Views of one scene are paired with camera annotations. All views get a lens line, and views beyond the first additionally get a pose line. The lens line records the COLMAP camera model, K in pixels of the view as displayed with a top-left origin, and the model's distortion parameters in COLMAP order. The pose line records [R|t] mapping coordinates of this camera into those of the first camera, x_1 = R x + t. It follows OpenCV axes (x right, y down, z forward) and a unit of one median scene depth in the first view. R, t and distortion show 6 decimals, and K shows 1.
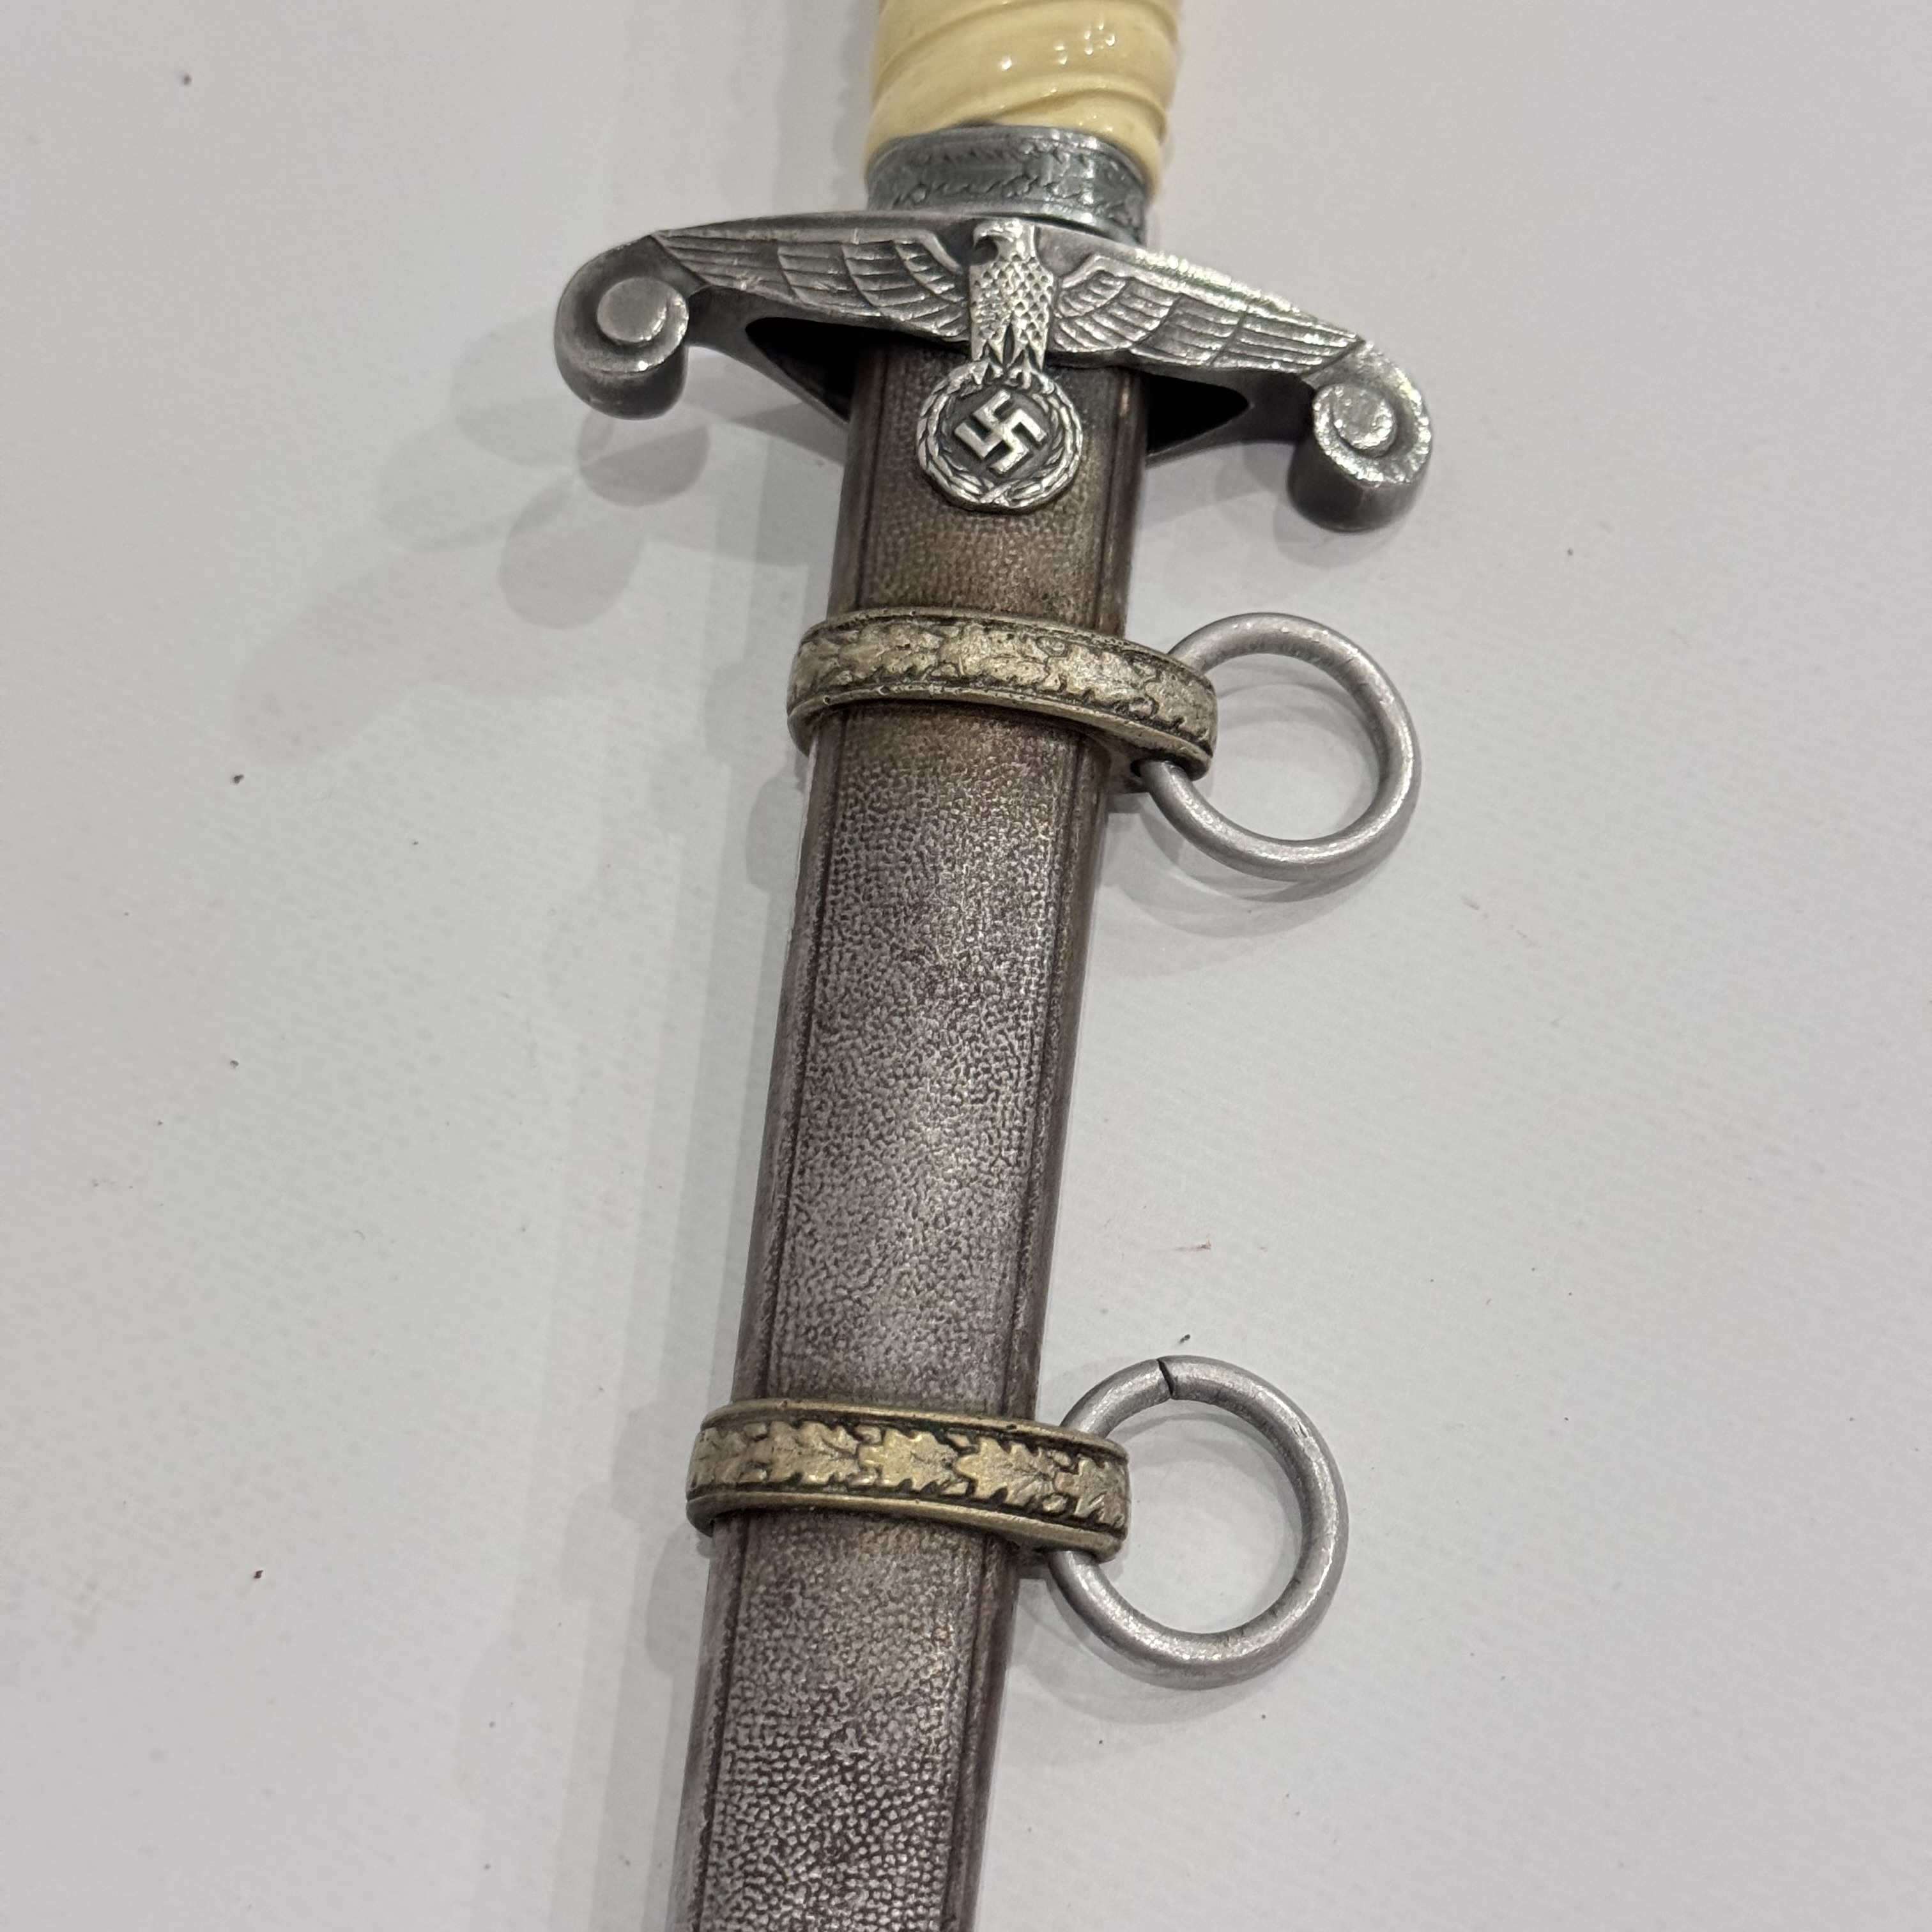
lens RADIAL K [[3850.2, 0, 966.0], [0, 3850.2, 966.0], [0, 0, 1]] dist [0.147696, 0.096858]
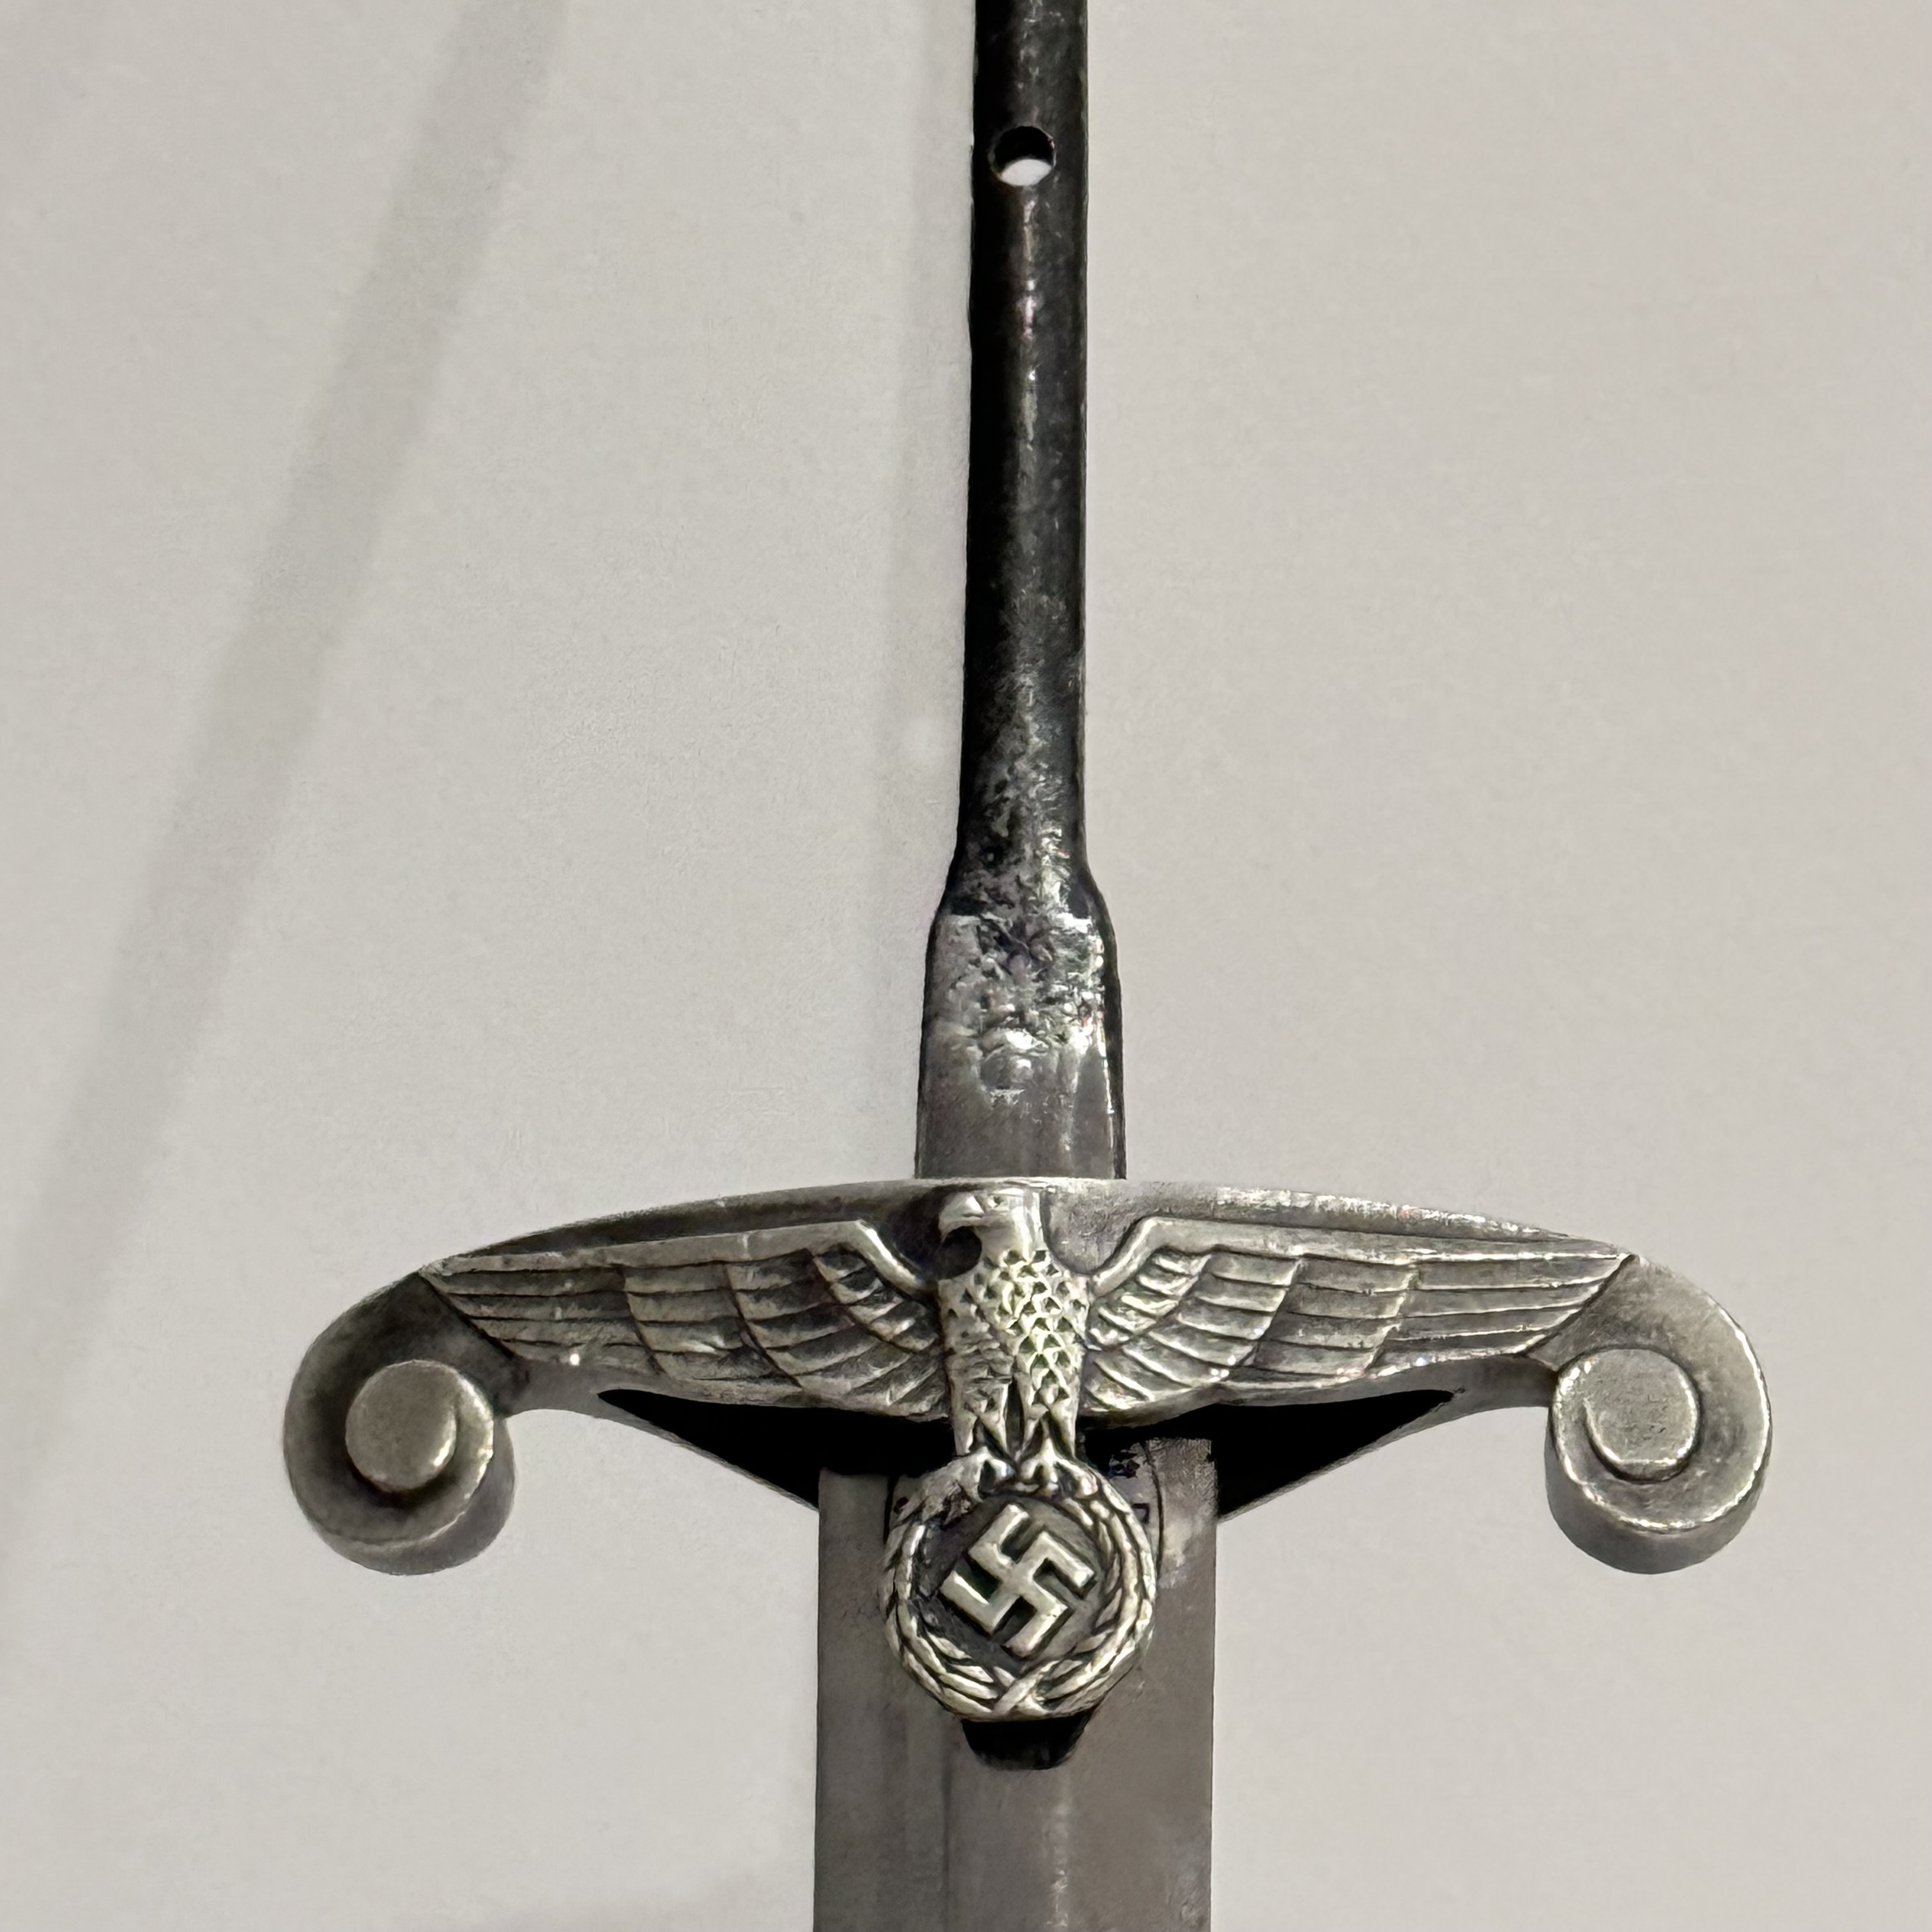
lens RADIAL K [[9718.2, 0, 966.0], [0, 9718.2, 966.0], [0, 0, 1]] dist [0.208691, -0.147087]
pose [[0.981173, -0.132330, -0.140669, 0.226743], [0.145918, 0.985095, 0.091084, -0.371036], [0.126519, -0.109896, 0.985858, -0.484904]]
